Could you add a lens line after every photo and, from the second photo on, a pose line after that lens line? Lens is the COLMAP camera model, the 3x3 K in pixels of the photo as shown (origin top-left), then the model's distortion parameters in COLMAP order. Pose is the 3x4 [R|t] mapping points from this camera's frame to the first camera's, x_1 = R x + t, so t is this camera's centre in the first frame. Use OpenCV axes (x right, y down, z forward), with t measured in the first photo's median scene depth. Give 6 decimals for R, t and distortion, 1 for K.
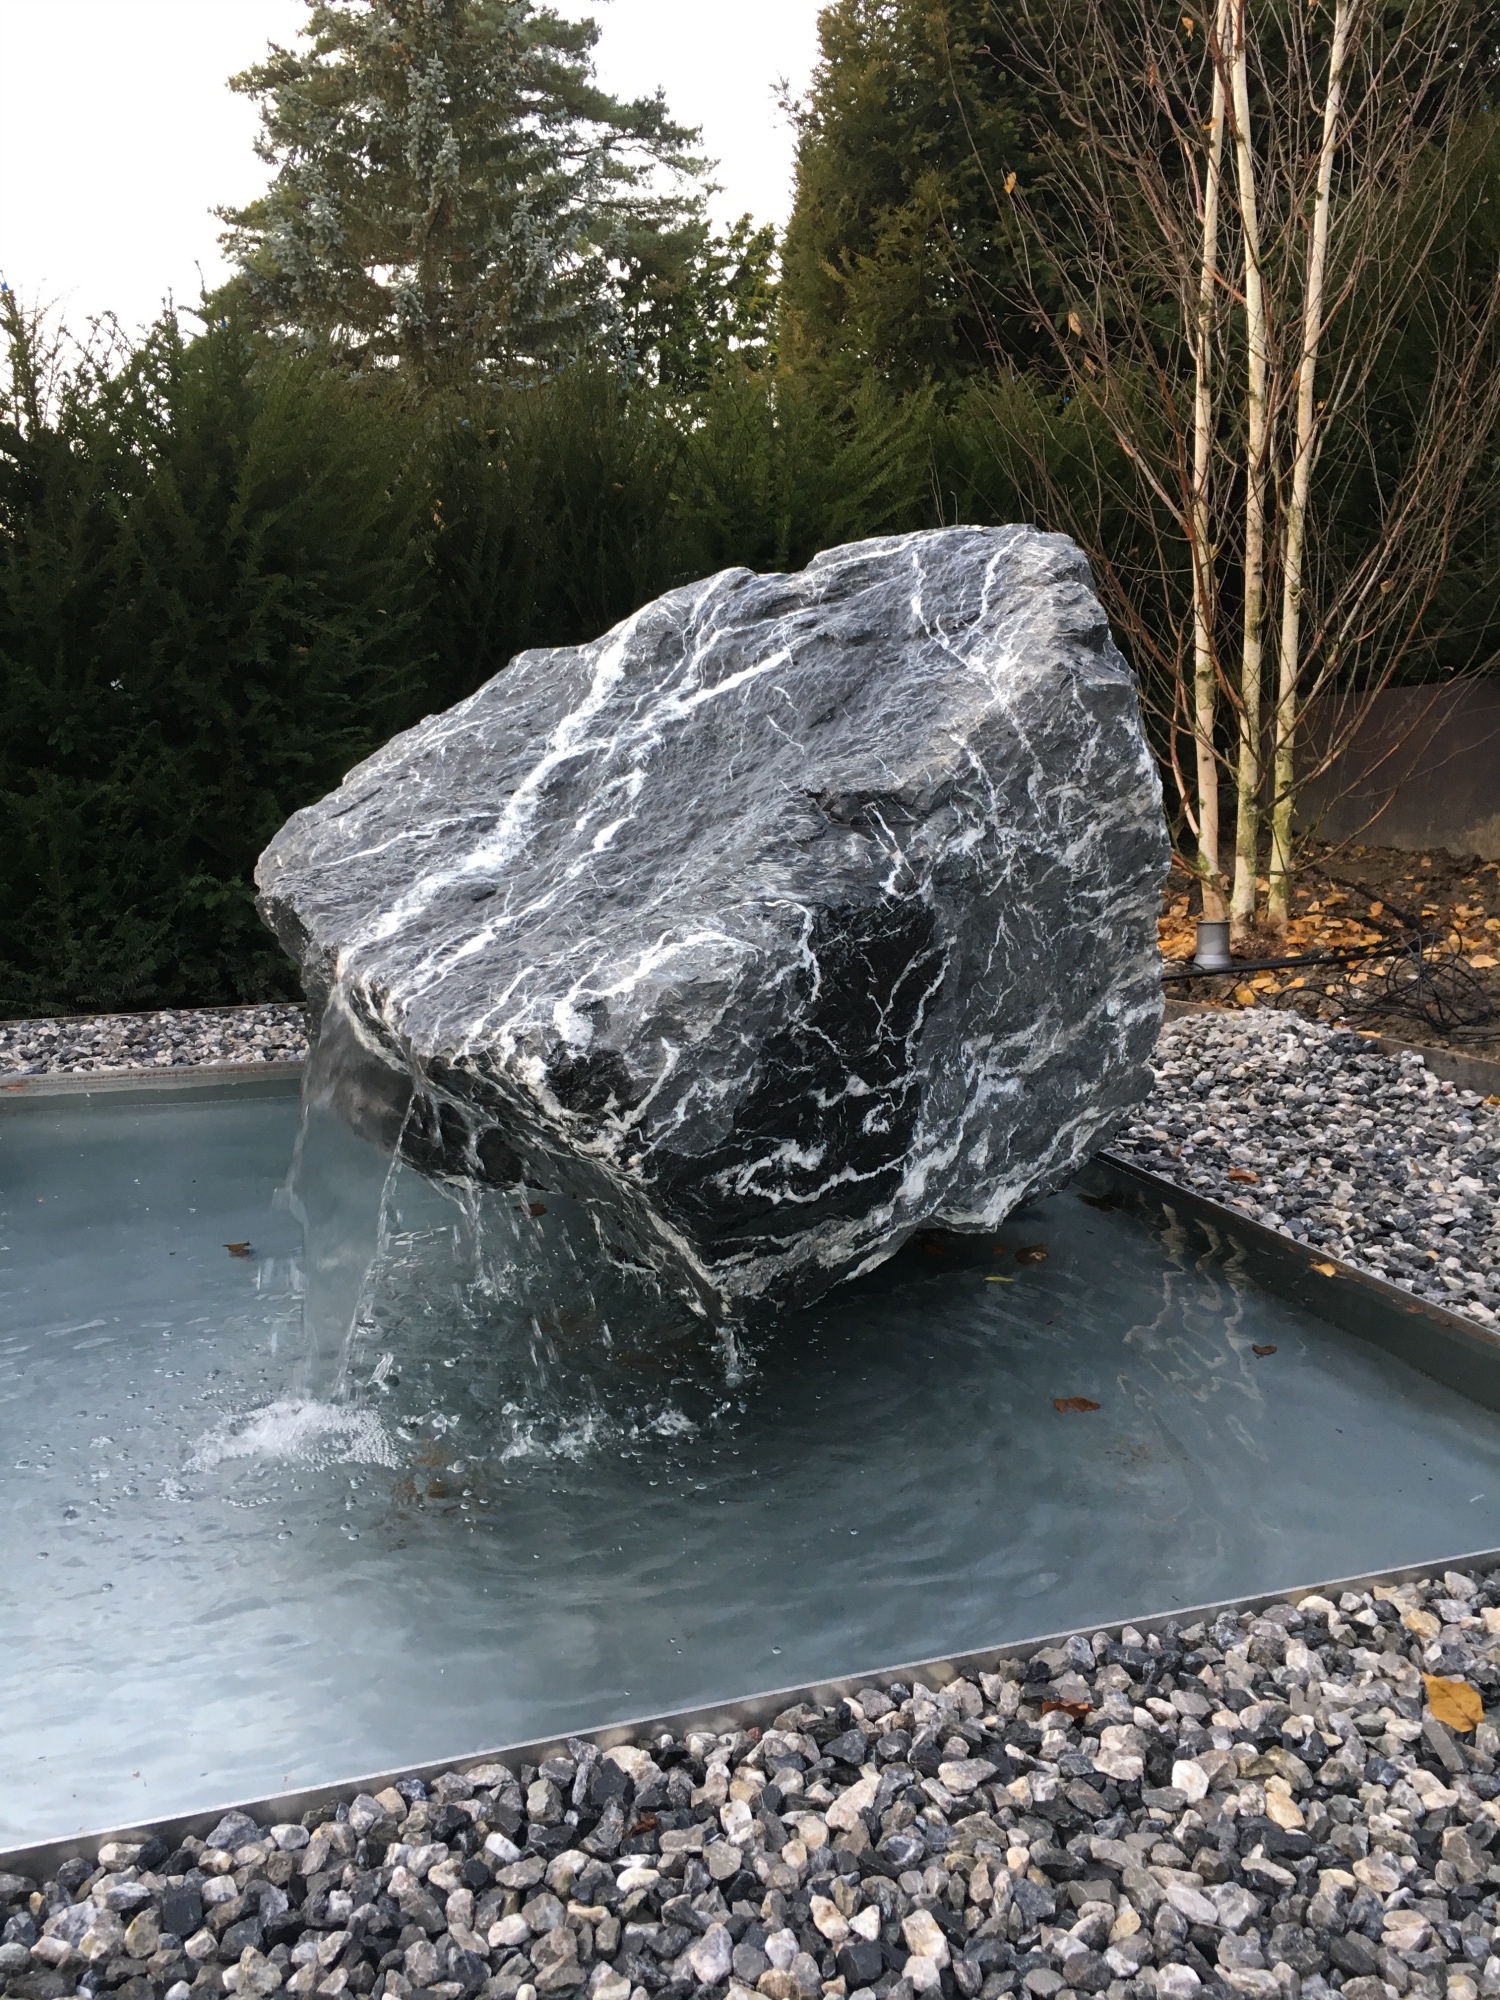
lens RADIAL K [[1704.1, 0, 750.0], [0, 1704.1, 1000.0], [0, 0, 1]] dist [0.073068, -0.101269]
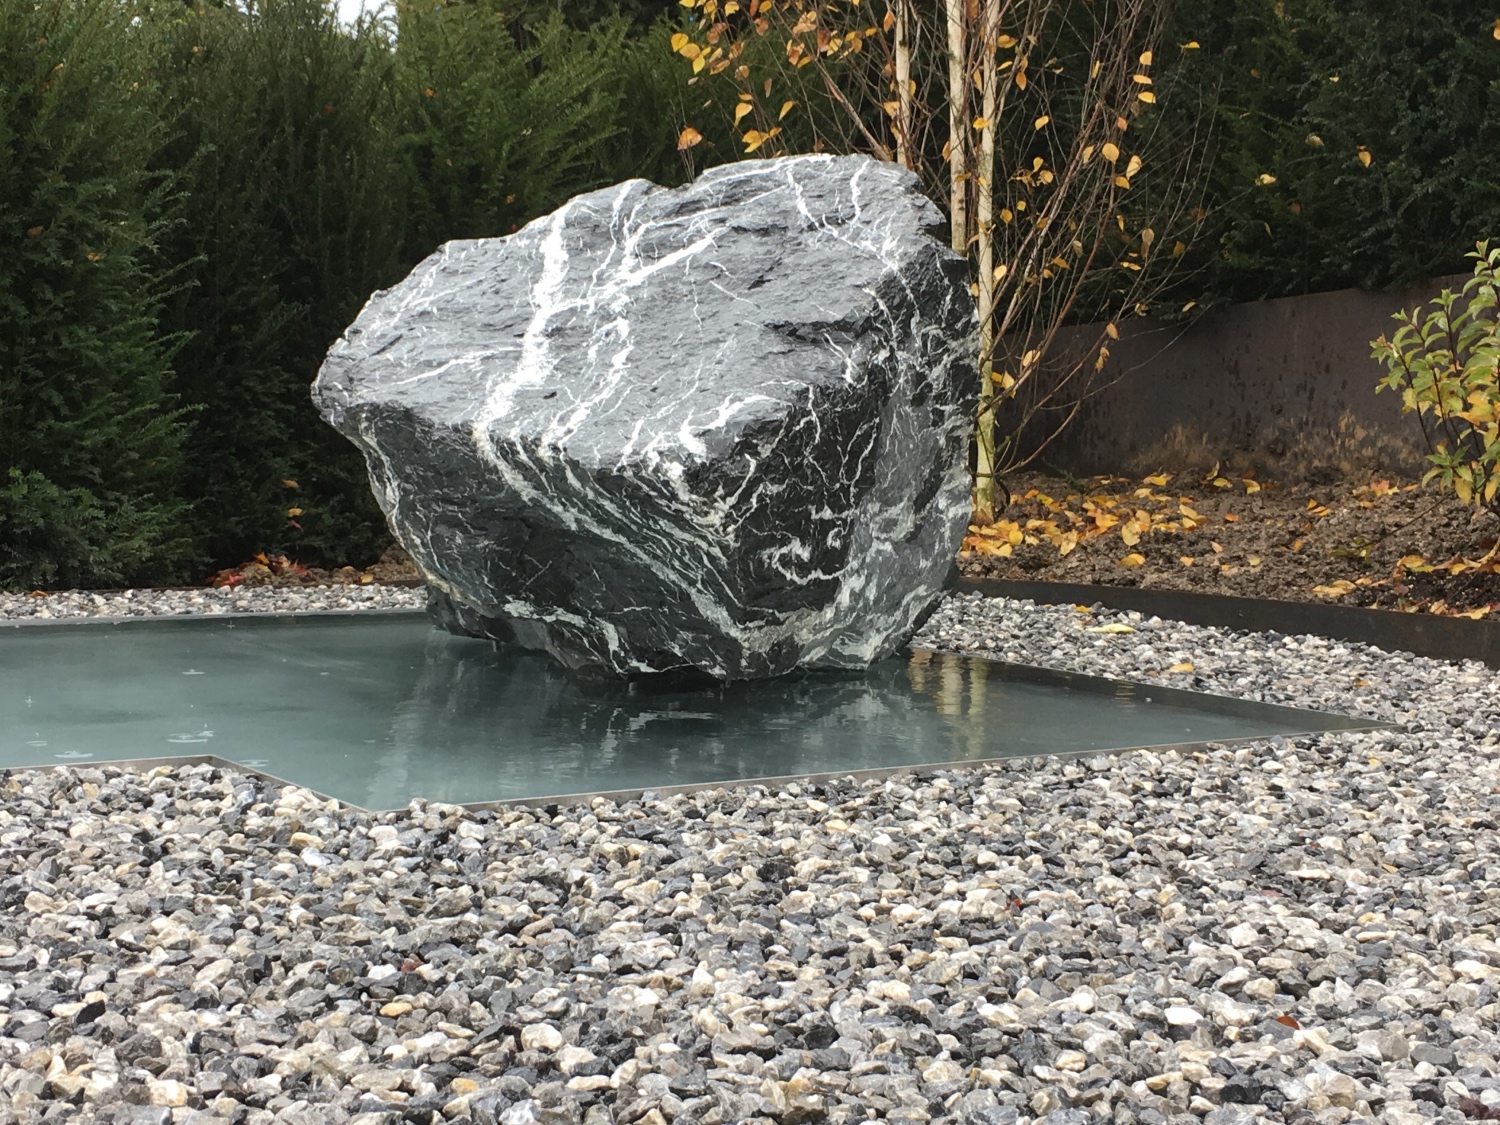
lens RADIAL K [[2266.8, 0, 750.0], [0, 2266.8, 562.5], [0, 0, 1]] dist [0.065780, -0.035058]
pose [[0.969393, -0.009557, 0.245326, -0.480960], [0.033342, 0.995109, -0.092984, 0.271415], [-0.243238, 0.098318, 0.964971, -0.889115]]
